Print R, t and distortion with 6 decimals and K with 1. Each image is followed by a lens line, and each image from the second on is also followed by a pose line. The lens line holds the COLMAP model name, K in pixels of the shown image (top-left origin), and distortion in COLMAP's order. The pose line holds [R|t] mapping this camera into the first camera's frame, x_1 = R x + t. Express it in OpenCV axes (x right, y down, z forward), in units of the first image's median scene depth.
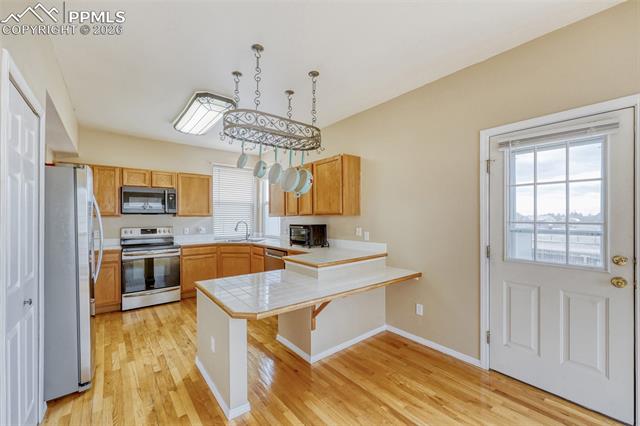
lens RADIAL K [[256.1, 0, 320.0], [0, 256.1, 213.0], [0, 0, 1]] dist [0.000006, 0.000016]
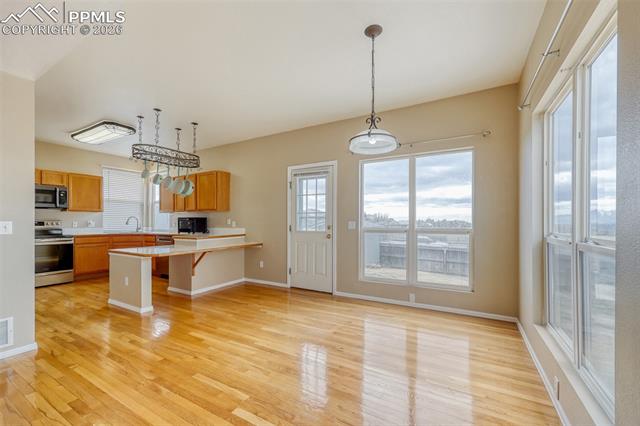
lens RADIAL K [[262.6, 0, 318.7], [0, 262.6, 220.2], [0, 0, 1]] dist [0.000093, -0.000023]
pose [[0.930931, 0.005453, 0.365155, 0.079618], [-0.007649, 0.999960, 0.004568, 0.053862], [-0.365116, -0.007046, 0.930935, -0.662071]]
